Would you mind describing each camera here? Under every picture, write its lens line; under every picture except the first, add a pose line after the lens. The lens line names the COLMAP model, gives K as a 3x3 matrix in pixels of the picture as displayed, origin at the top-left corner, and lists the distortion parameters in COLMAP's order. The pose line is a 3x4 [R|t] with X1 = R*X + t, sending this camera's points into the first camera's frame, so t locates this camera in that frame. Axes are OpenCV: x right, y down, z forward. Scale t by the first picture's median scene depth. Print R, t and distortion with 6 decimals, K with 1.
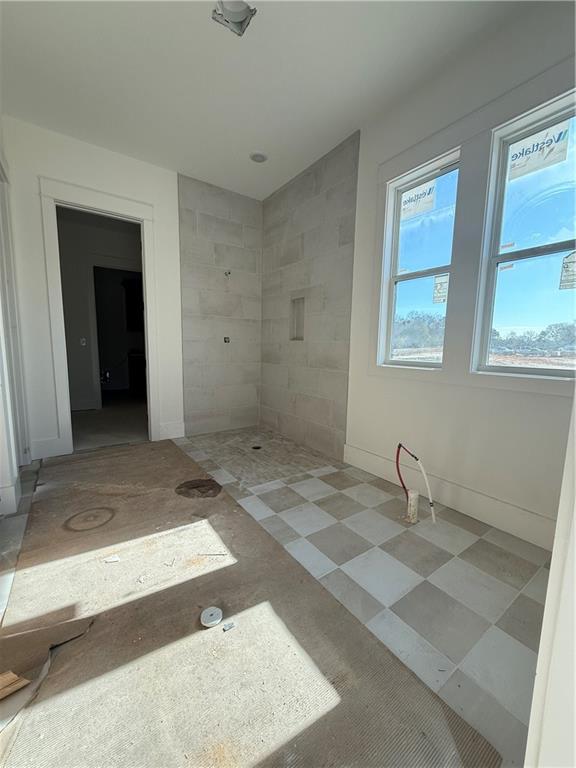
lens RADIAL K [[306.9, 0, 287.3], [0, 306.9, 383.9], [0, 0, 1]] dist [0.011022, -0.000115]
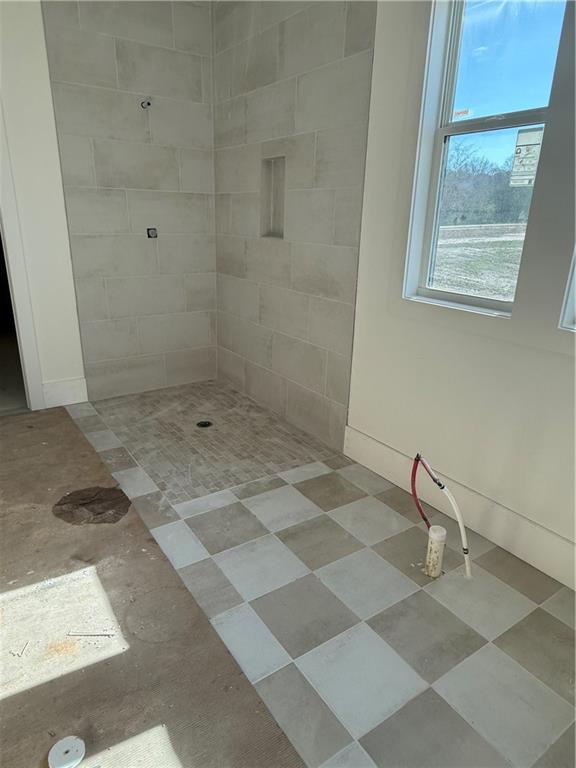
lens RADIAL K [[495.2, 0, 287.7], [0, 495.2, 383.5], [0, 0, 1]] dist [0.005887, 0.002347]
pose [[0.999814, 0.011423, -0.015517, 0.106684], [-0.008032, 0.979098, 0.203232, -0.094050], [0.017515, -0.203070, 0.979008, 0.094510]]
